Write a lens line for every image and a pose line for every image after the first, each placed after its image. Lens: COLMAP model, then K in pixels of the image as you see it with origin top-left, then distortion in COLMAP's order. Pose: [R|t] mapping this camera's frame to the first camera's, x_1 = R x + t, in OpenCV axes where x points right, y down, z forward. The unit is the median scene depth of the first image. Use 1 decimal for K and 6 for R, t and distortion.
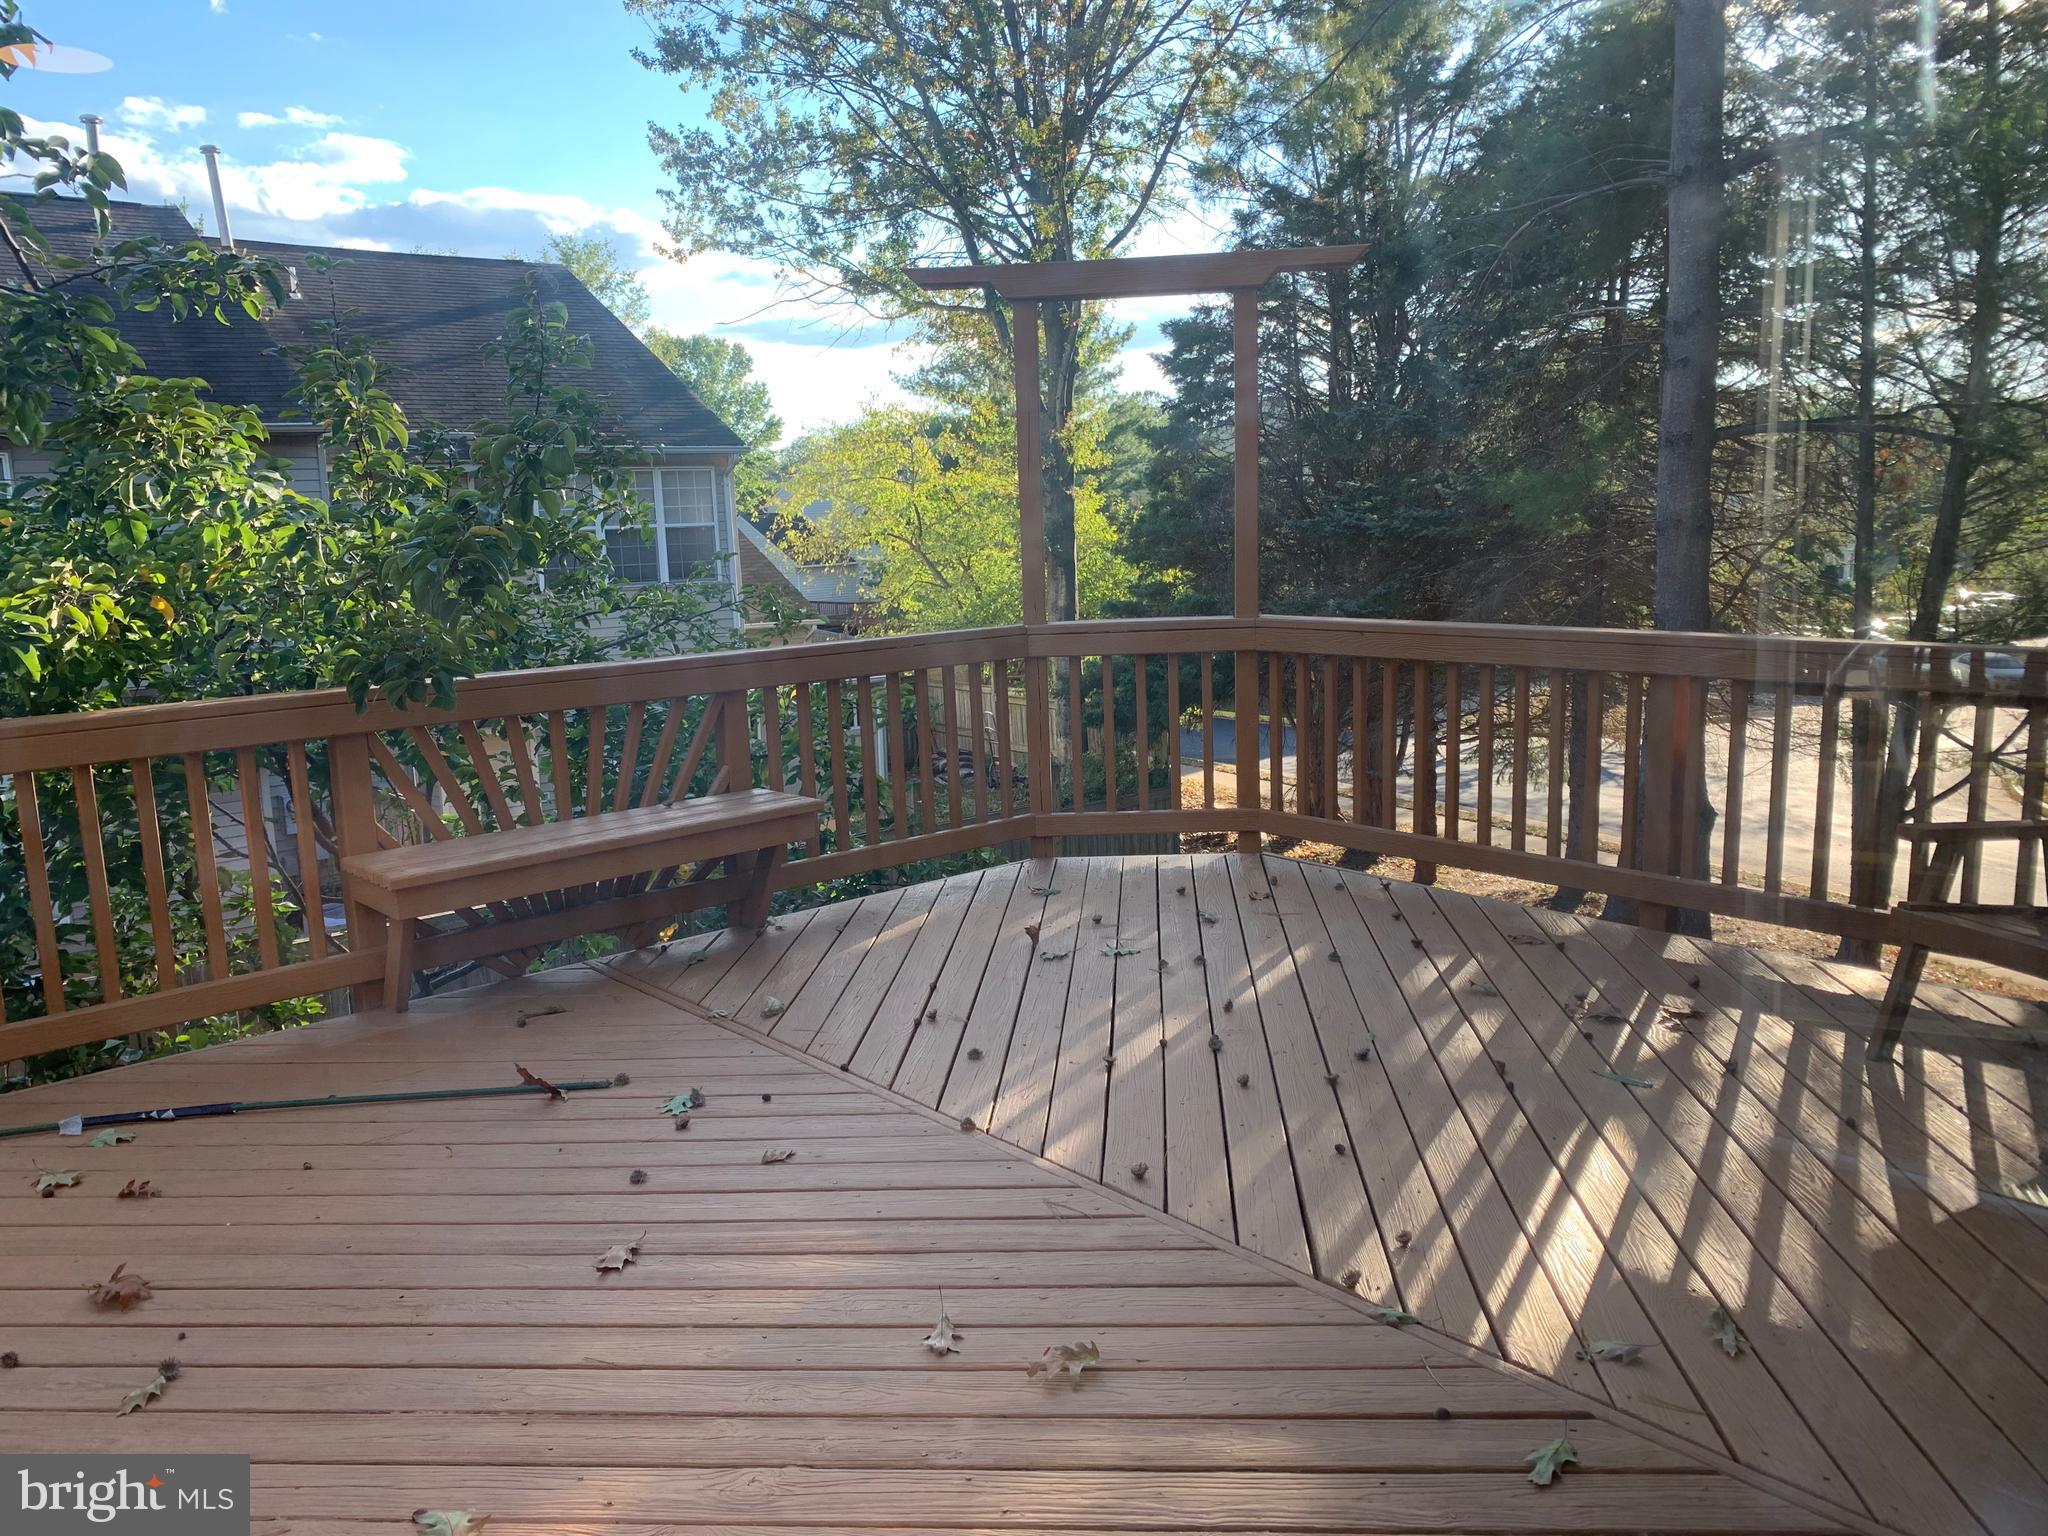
lens RADIAL K [[1560.5, 0, 1022.7], [0, 1560.5, 800.1], [0, 0, 1]] dist [0.052650, -0.064366]
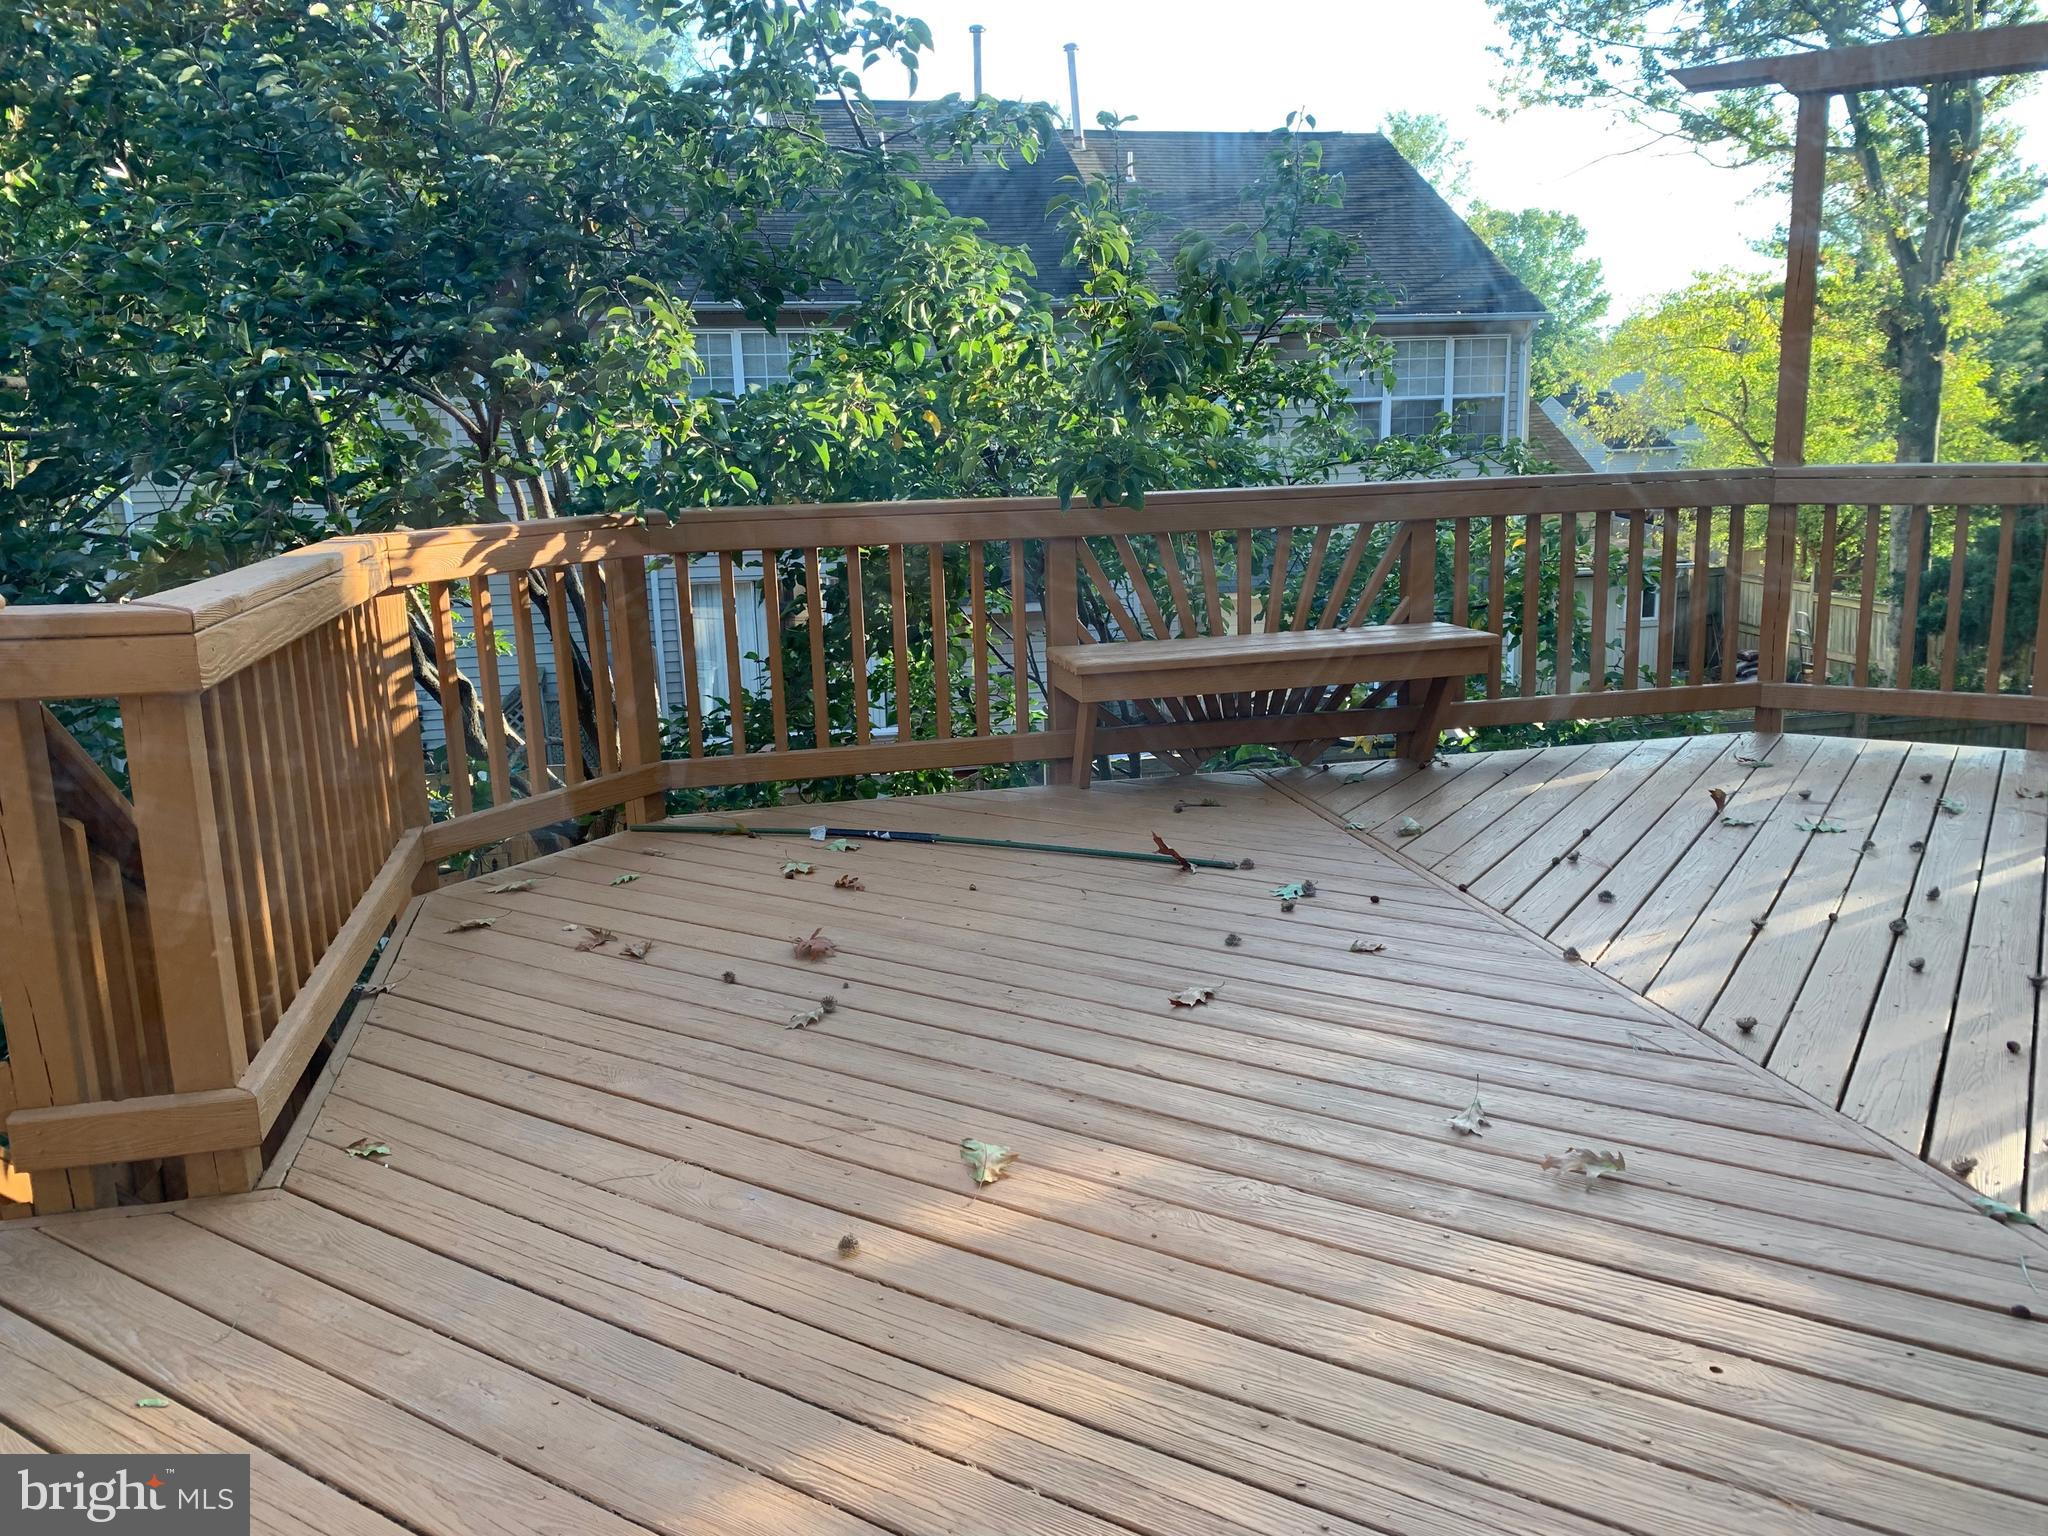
lens RADIAL K [[1560.5, 0, 1017.0], [0, 1560.5, 758.4], [0, 0, 1]] dist [0.052650, -0.064366]
pose [[0.880228, 0.113896, -0.460681, 0.086472], [-0.091670, 0.993296, 0.070420, 0.047329], [0.465613, -0.019755, 0.884768, -0.005543]]
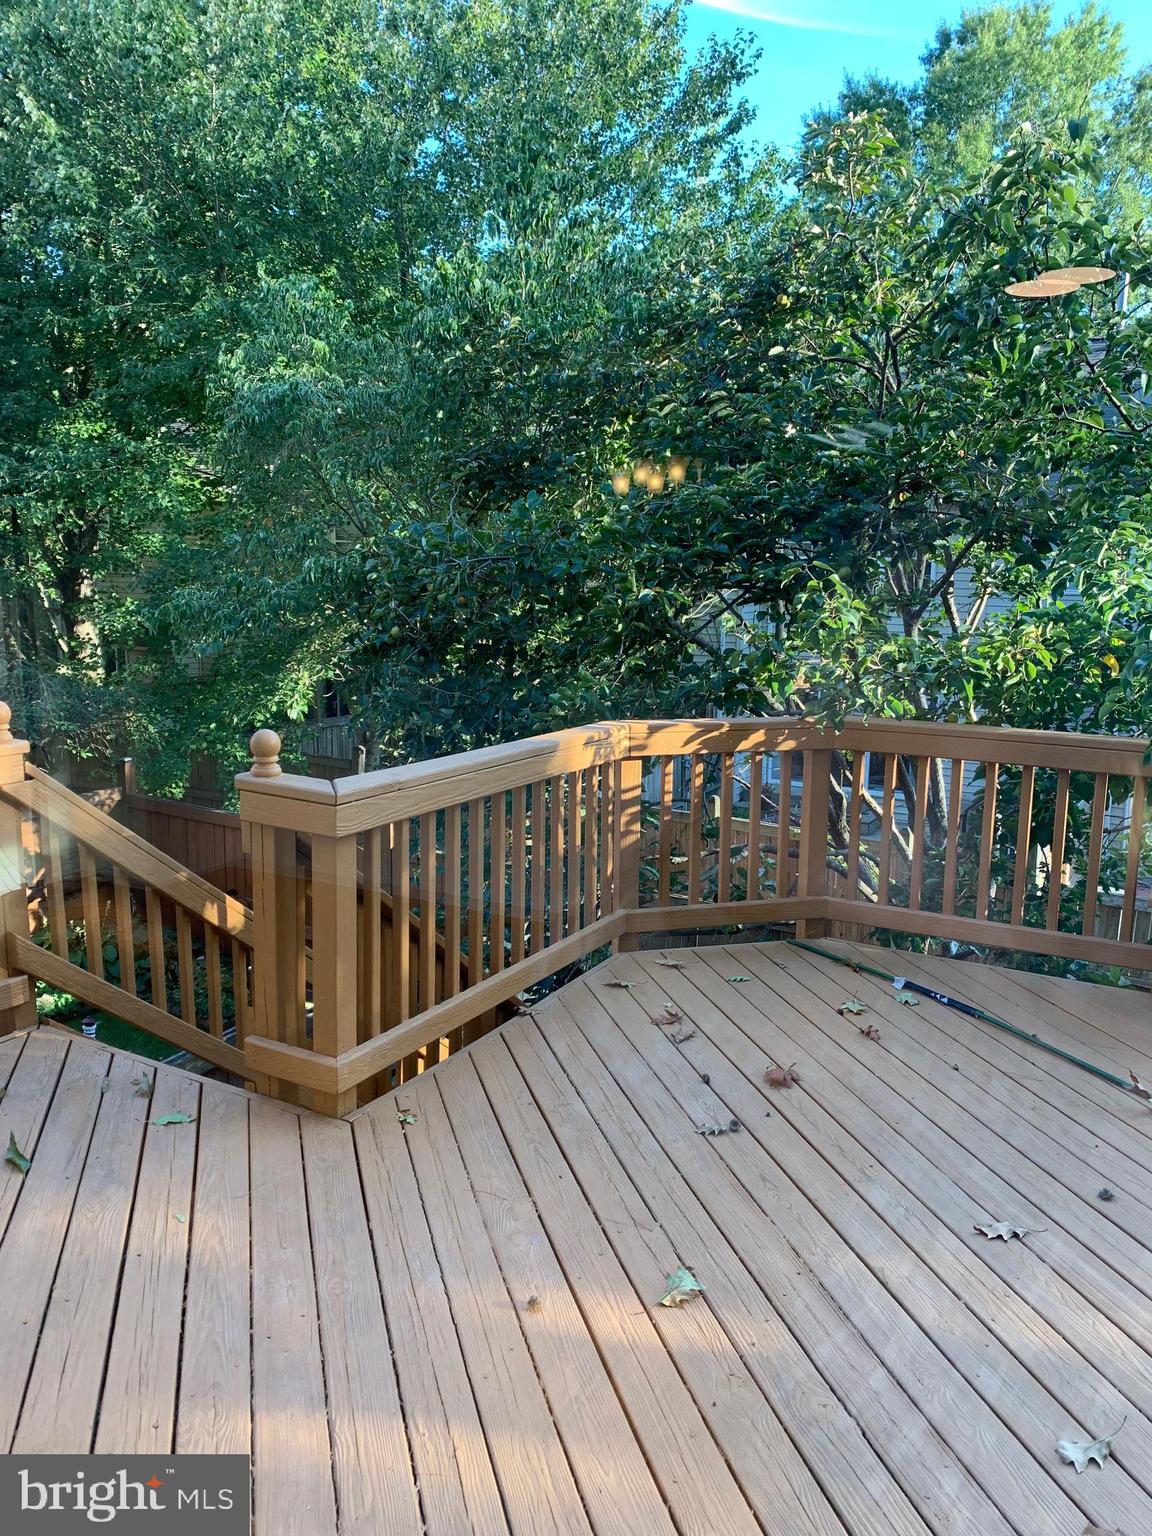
lens RADIAL K [[1170.4, 0, 541.1], [0, 1170.4, 738.7], [0, 0, 1]] dist [0.052650, -0.064366]
pose [[0.334577, 0.182693, -0.924490, 0.318736], [-0.199312, 0.972554, 0.120059, -0.099840], [0.921050, 0.144093, 0.361807, 0.198068]]
